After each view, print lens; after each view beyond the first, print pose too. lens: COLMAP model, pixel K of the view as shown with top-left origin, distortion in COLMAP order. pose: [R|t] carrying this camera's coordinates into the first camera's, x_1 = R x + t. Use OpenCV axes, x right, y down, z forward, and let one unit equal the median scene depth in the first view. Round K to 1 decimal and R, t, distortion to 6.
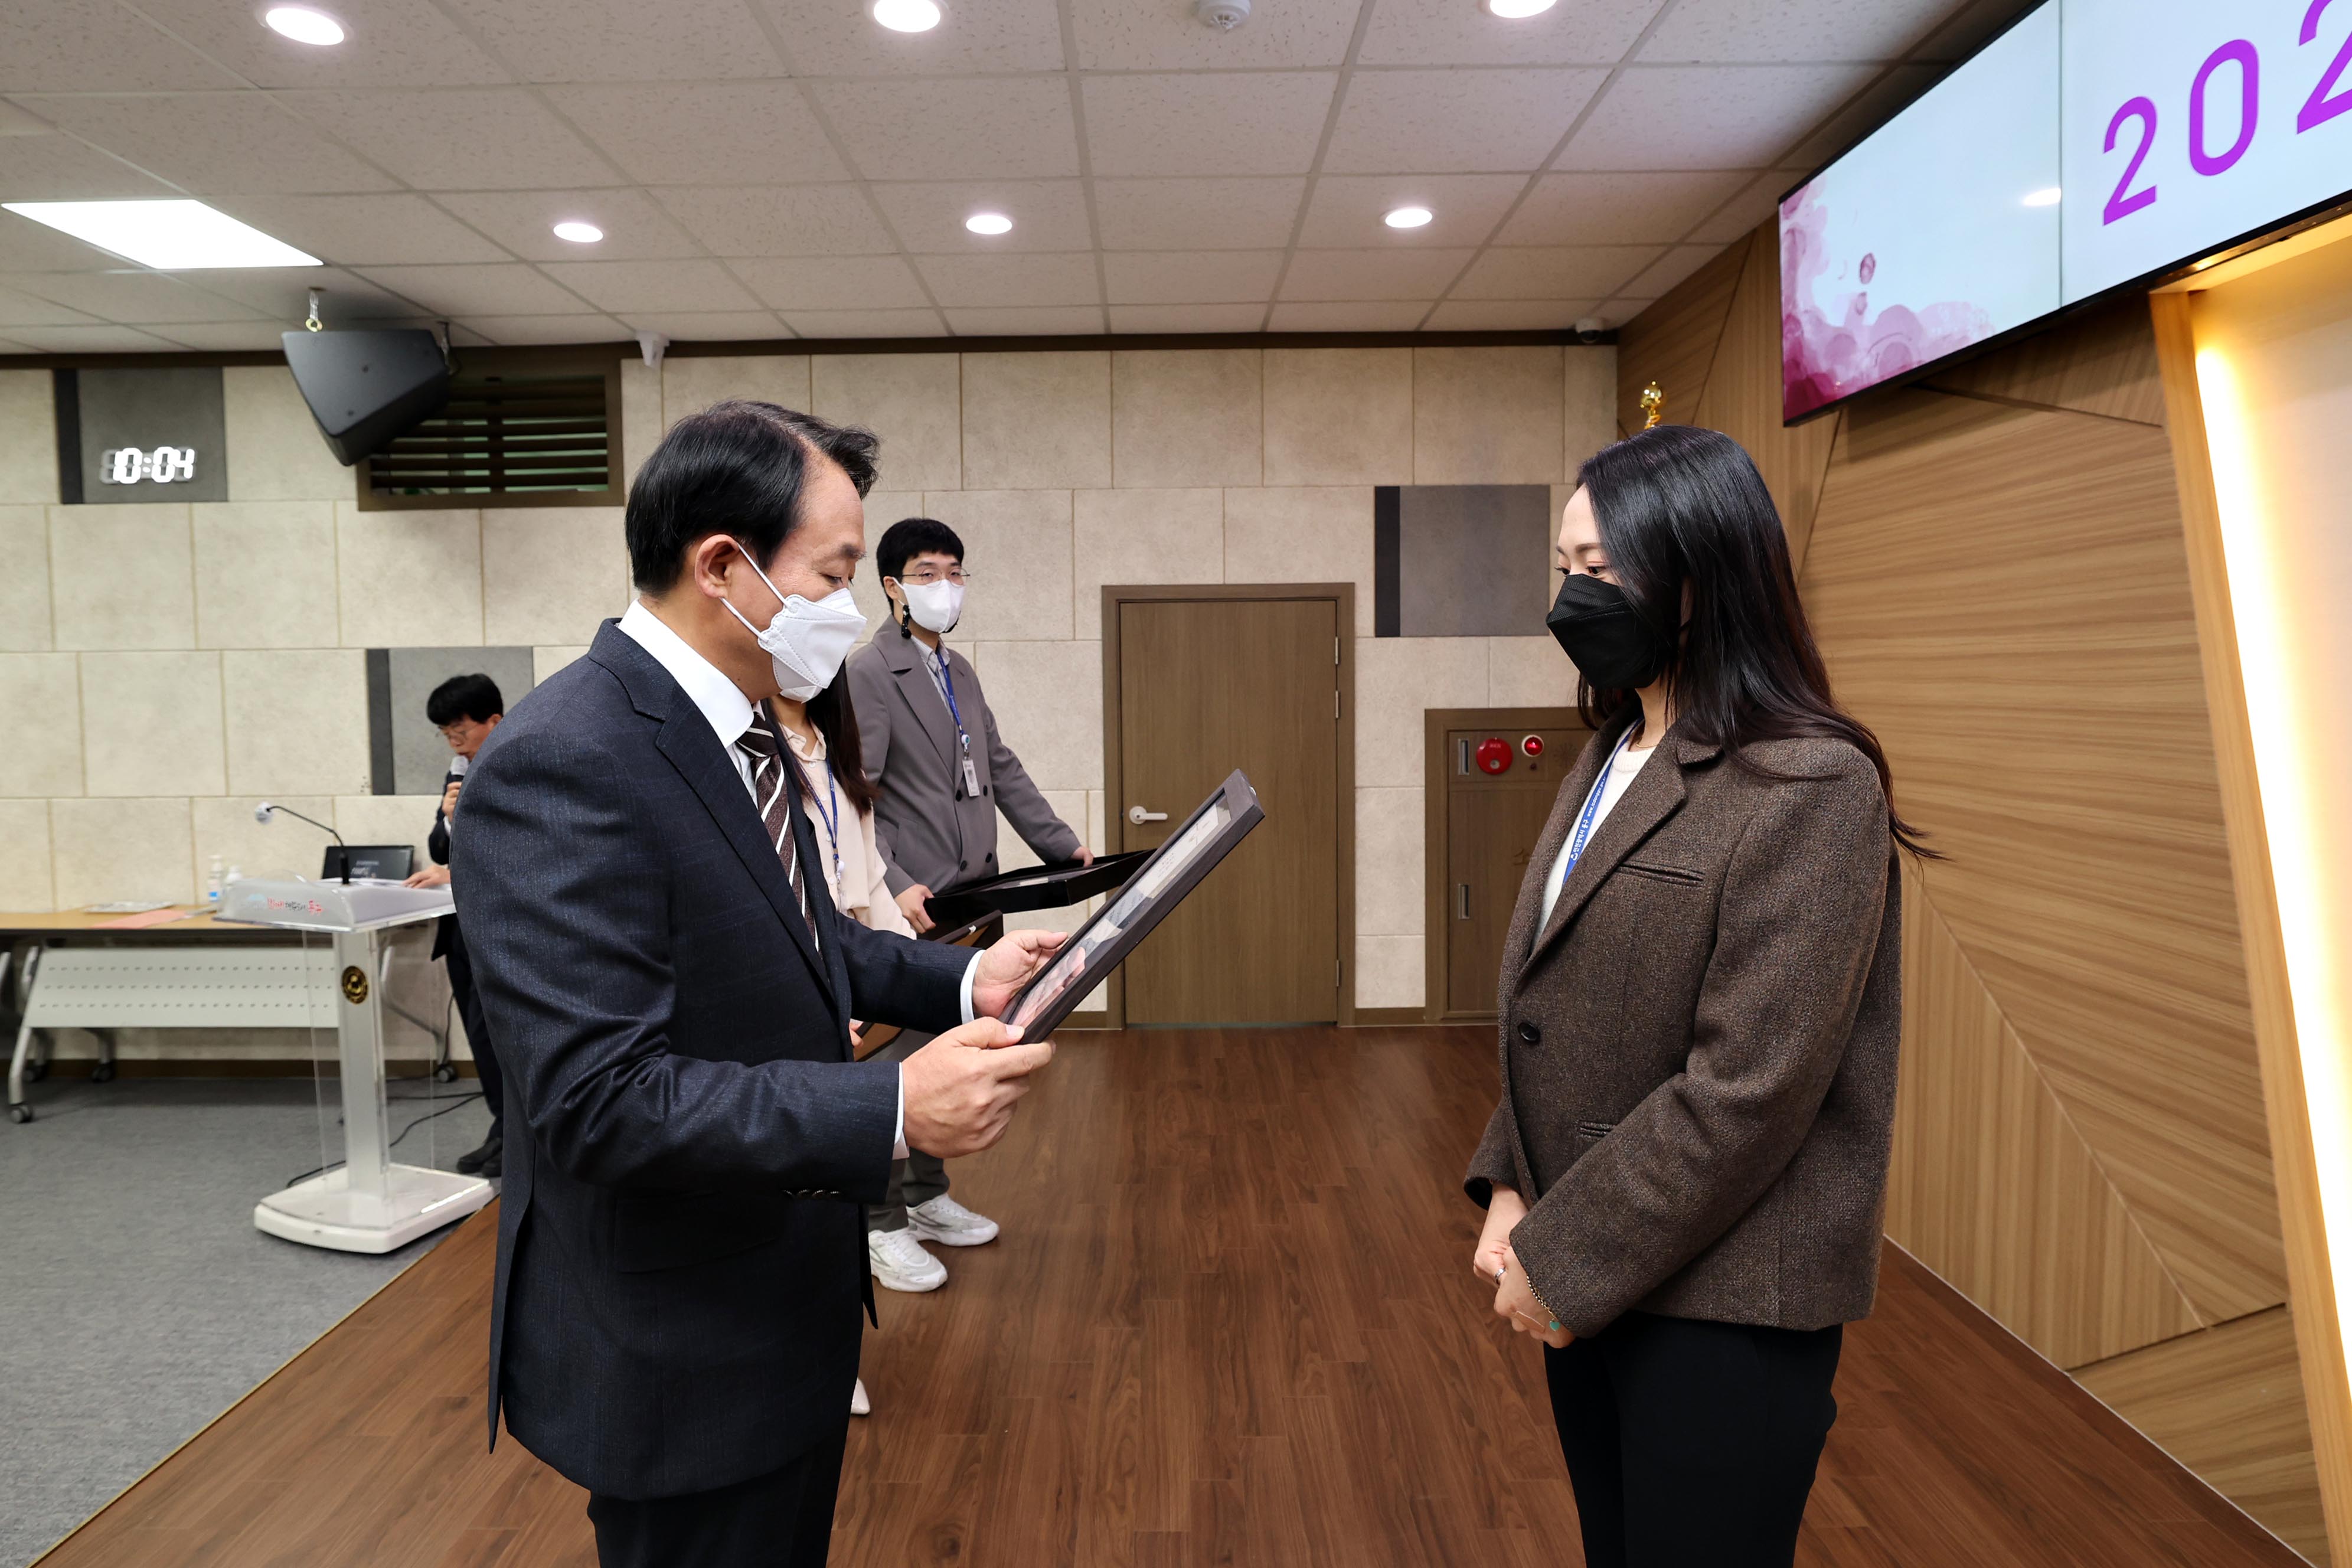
lens RADIAL K [[1282.6, 0, 1157.1], [0, 1282.6, 737.1], [0, 0, 1]] dist [-0.008098, 0.004904]
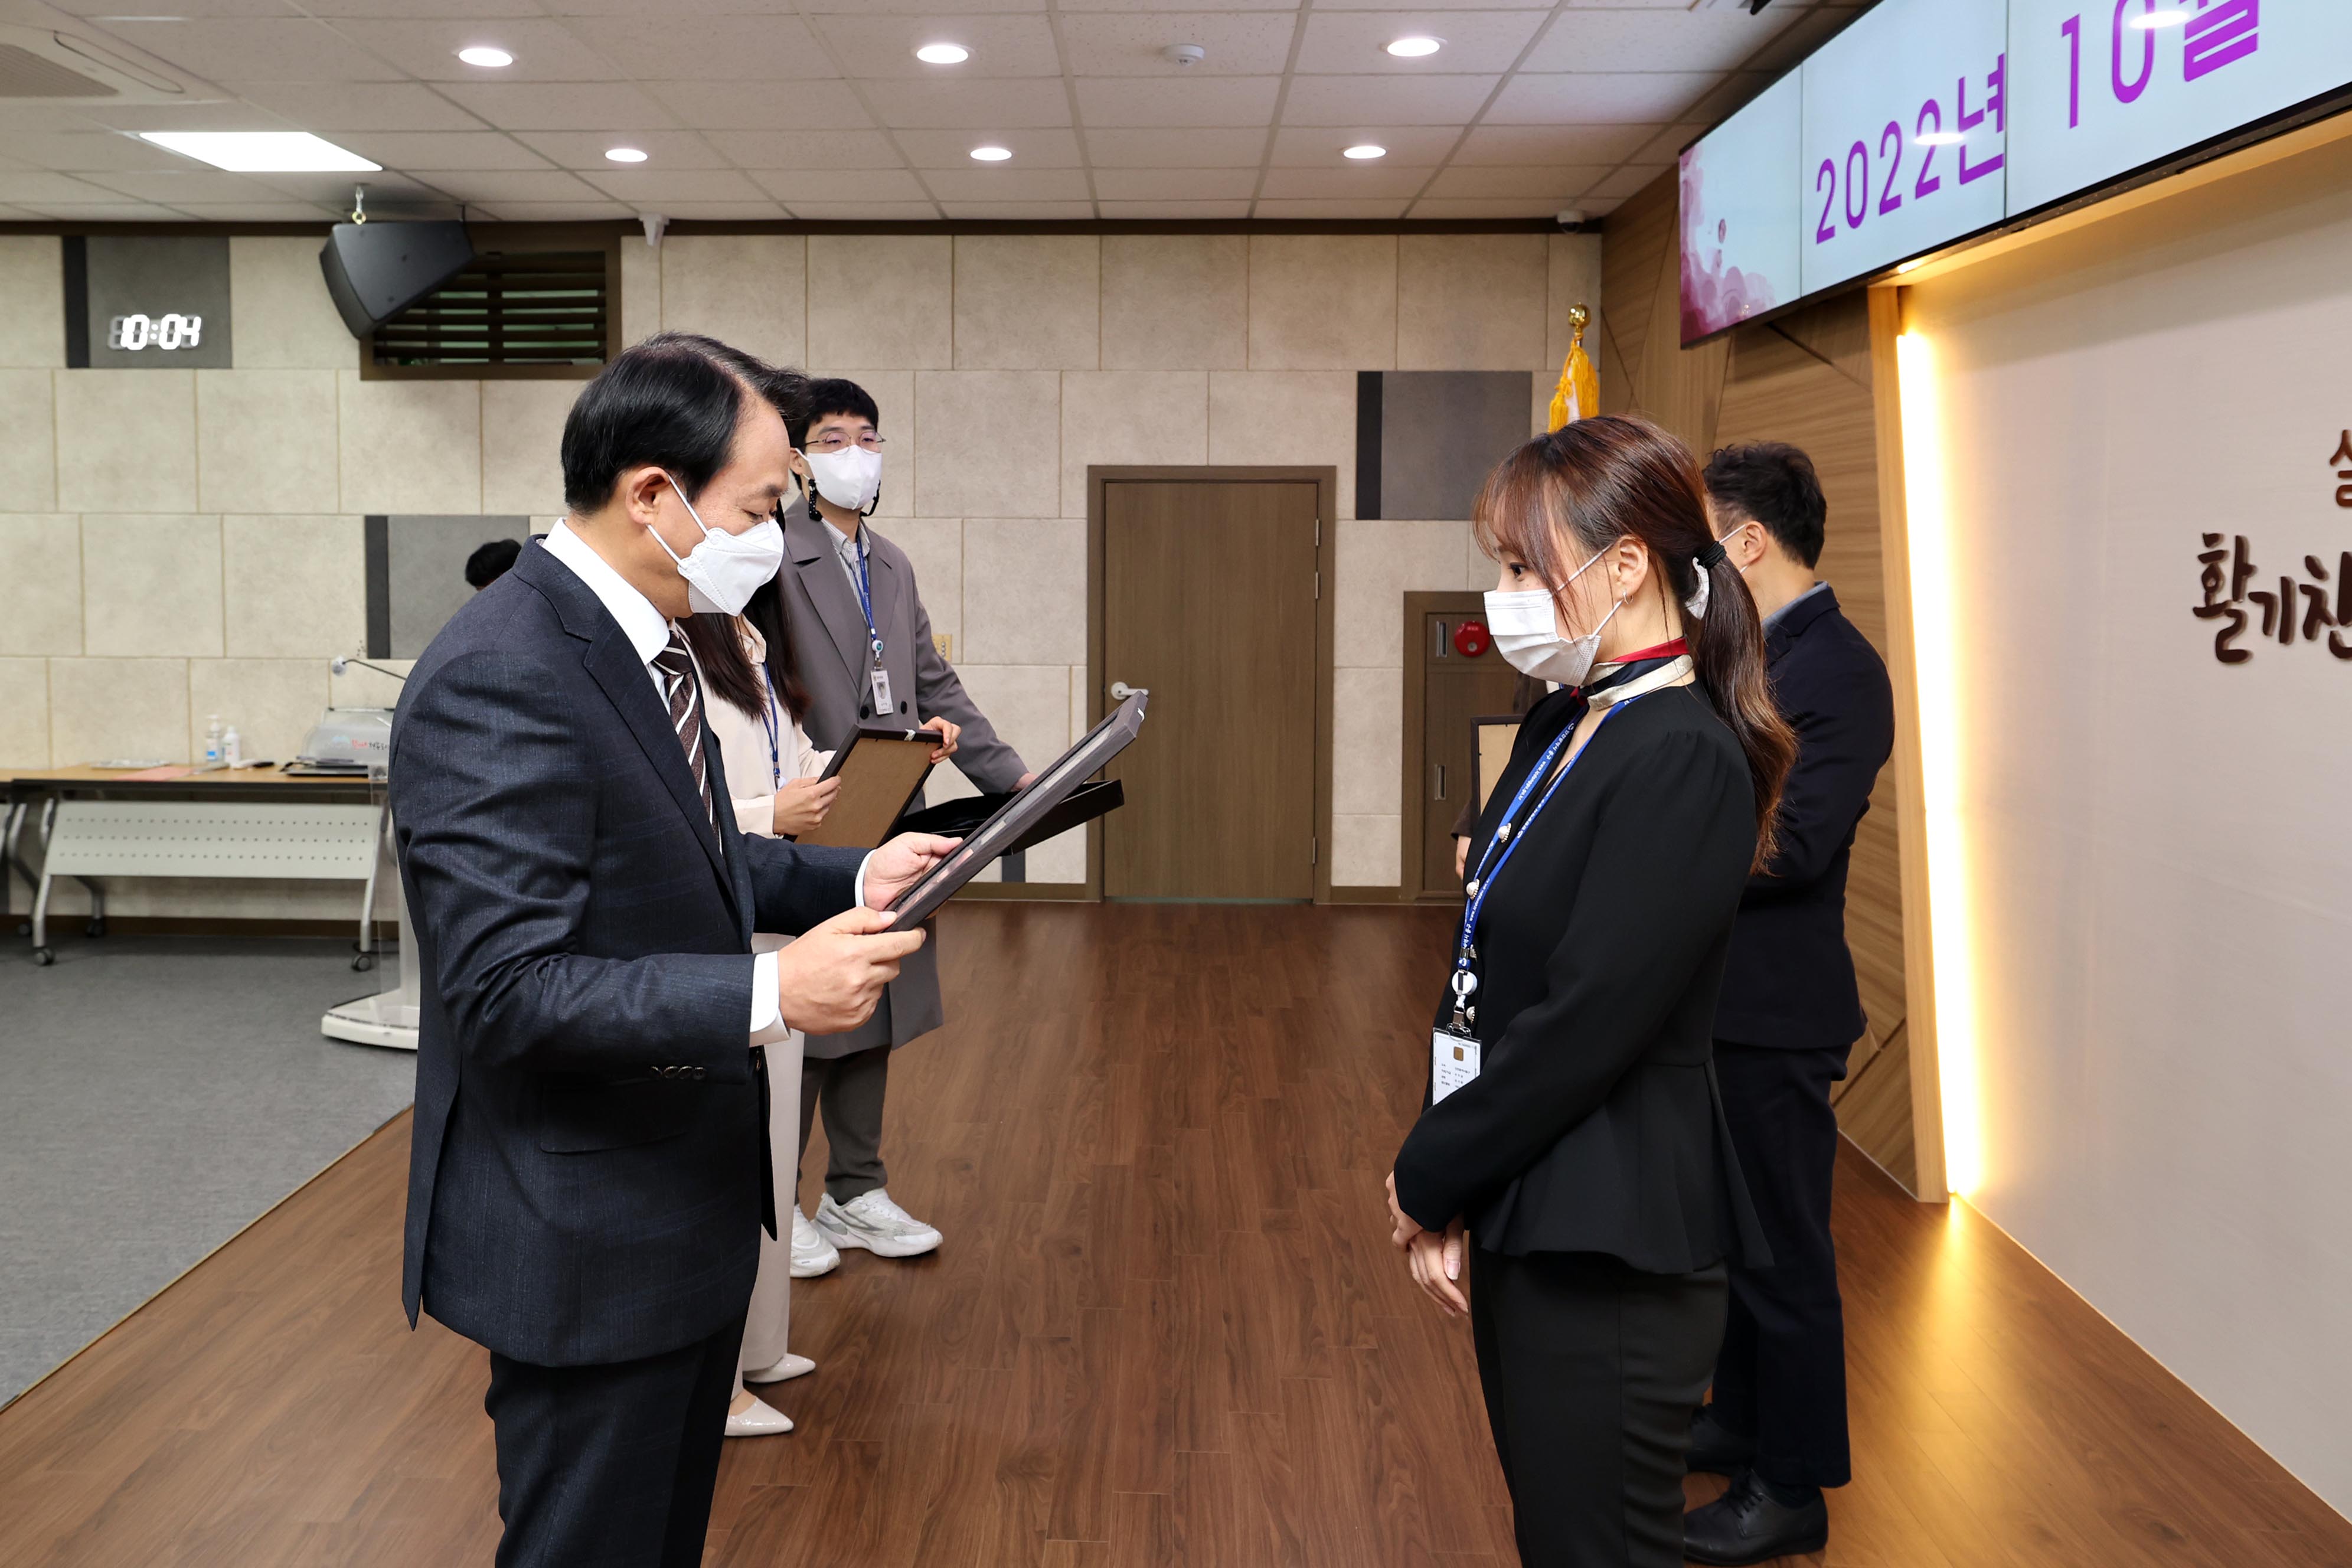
lens RADIAL K [[1791.0, 0, 1125.9], [0, 1791.0, 625.0], [0, 0, 1]] dist [0.017674, 0.010583]
pose [[0.999571, 0.016608, -0.024111, 0.028039], [-0.016642, 0.999861, -0.001203, 0.011981], [0.024088, 0.001604, 0.999709, -0.498849]]
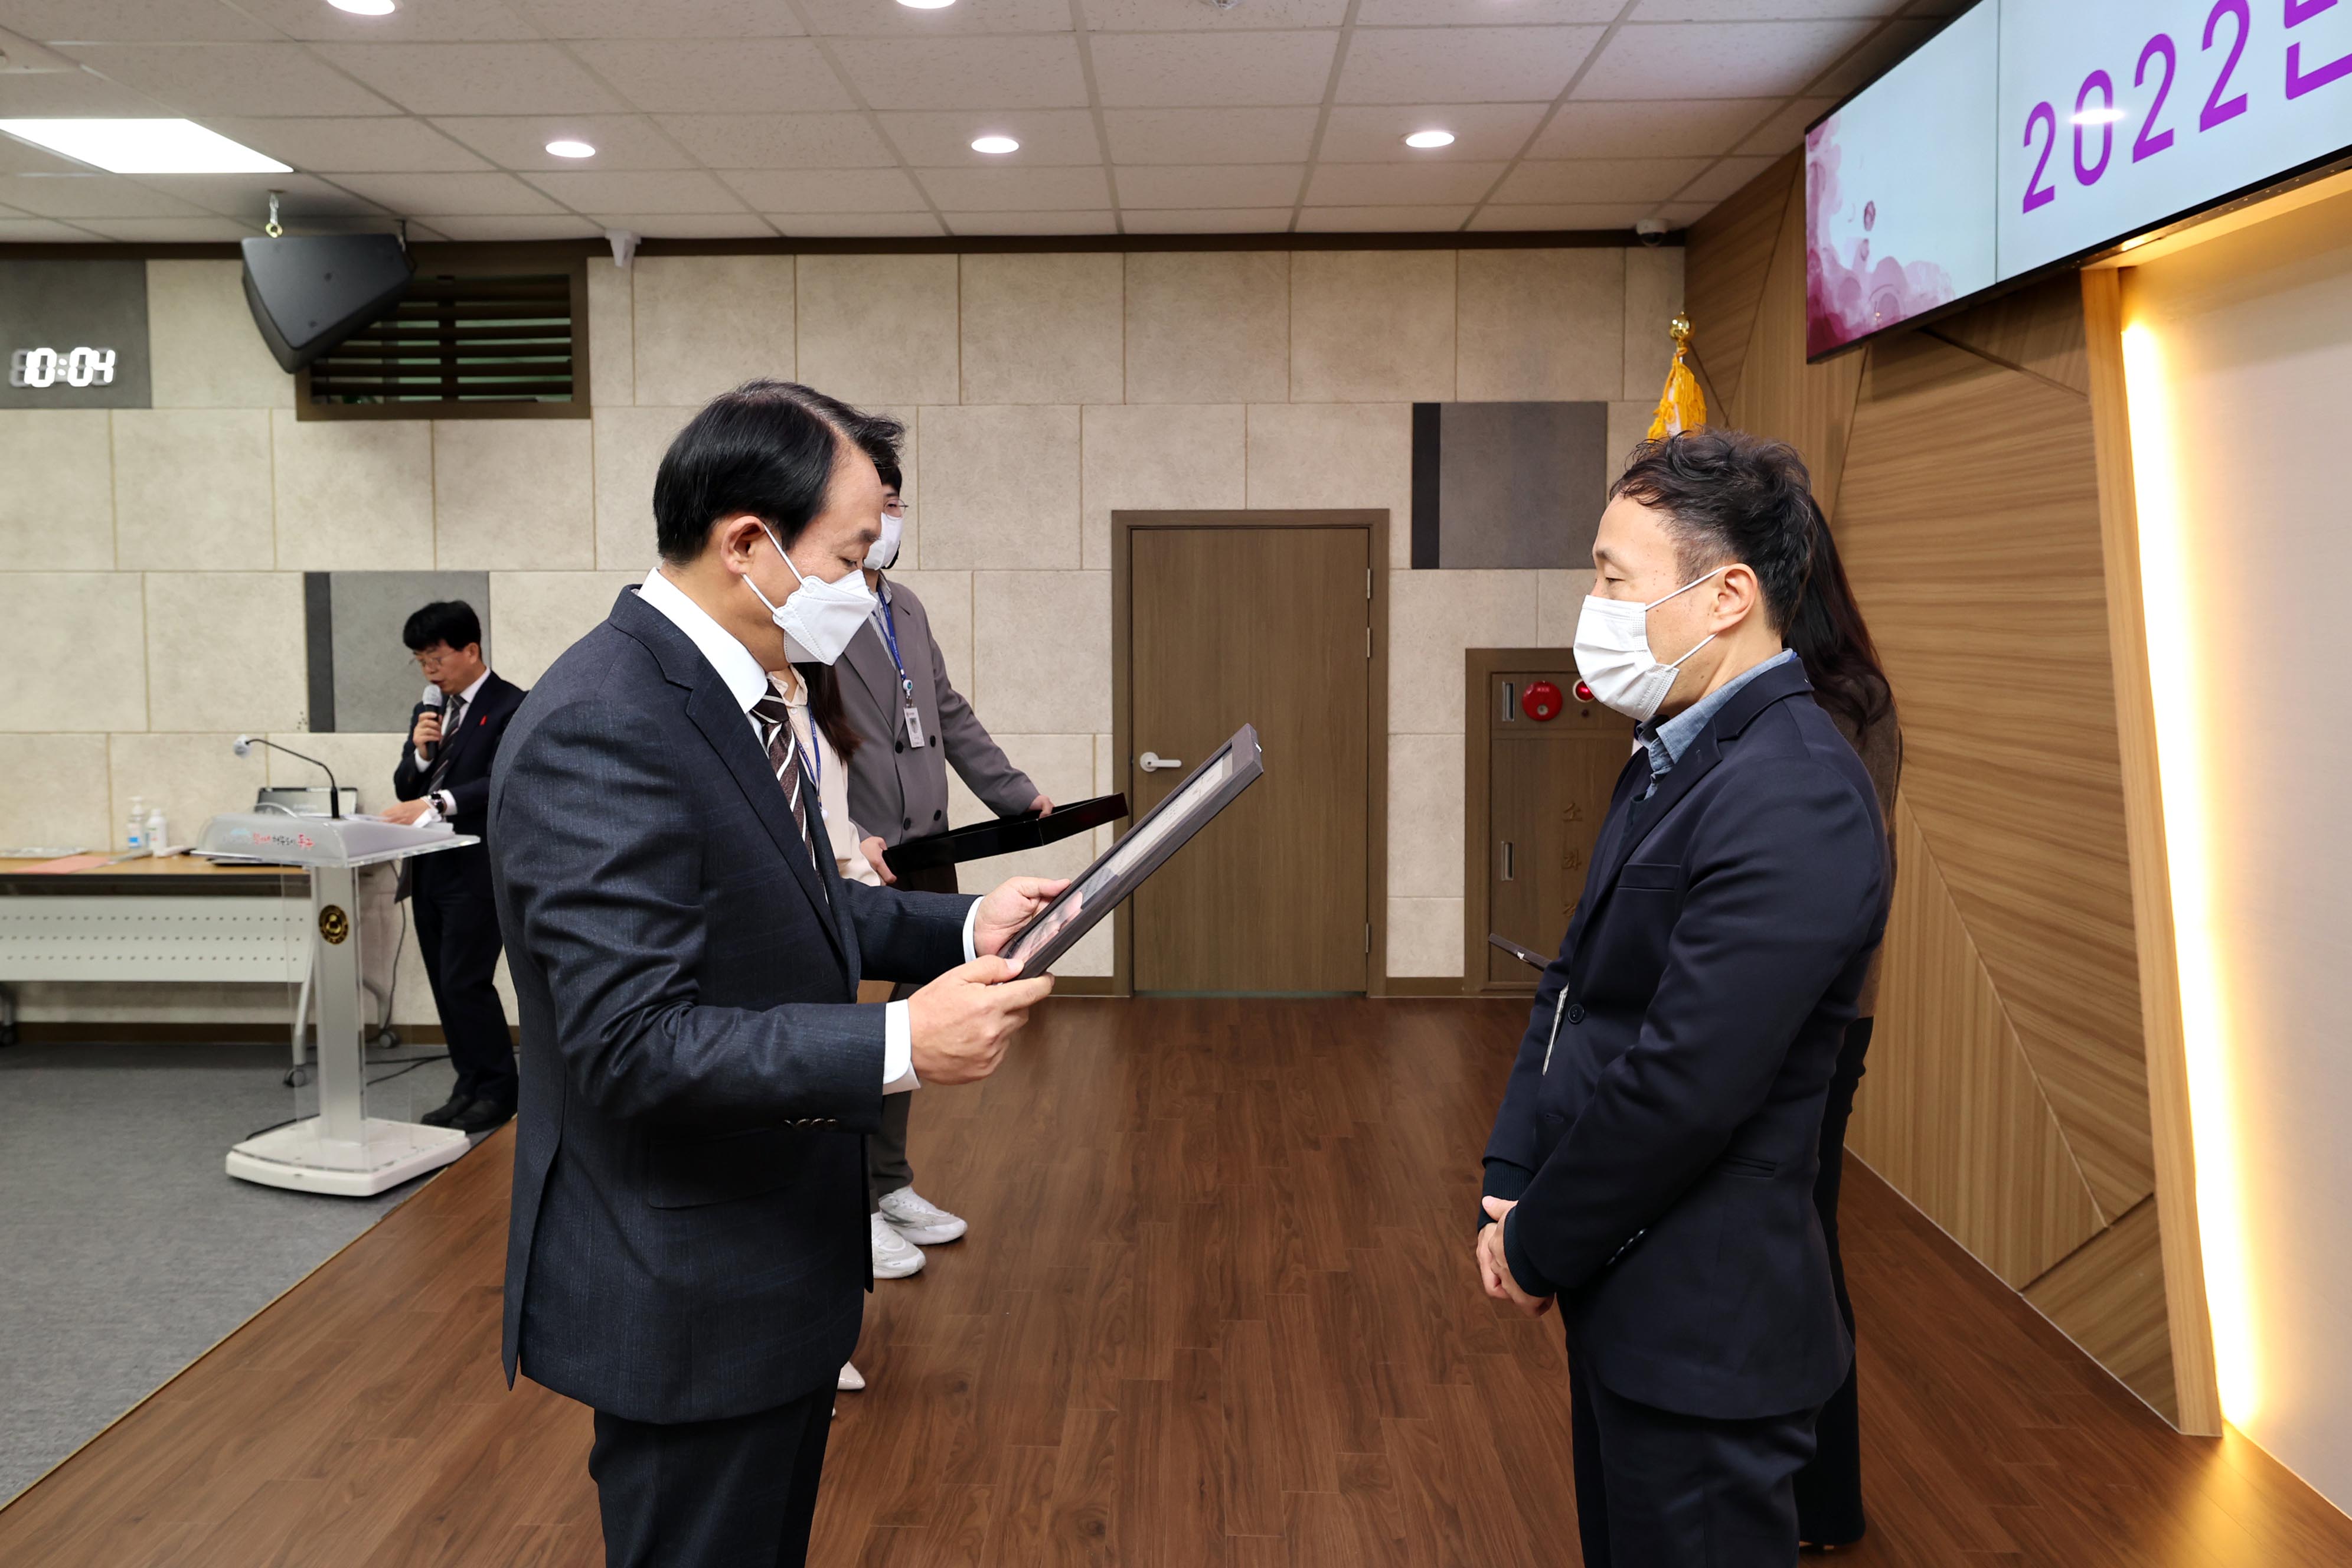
lens RADIAL K [[1709.3, 0, 1160.6], [0, 1709.3, 686.7], [0, 0, 1]] dist [0.025645, 0.012090]
pose [[0.999742, 0.009142, -0.020781, 0.021292], [-0.009032, 0.999945, 0.005394, 0.000740], [0.020829, -0.005205, 0.999770, -0.256528]]
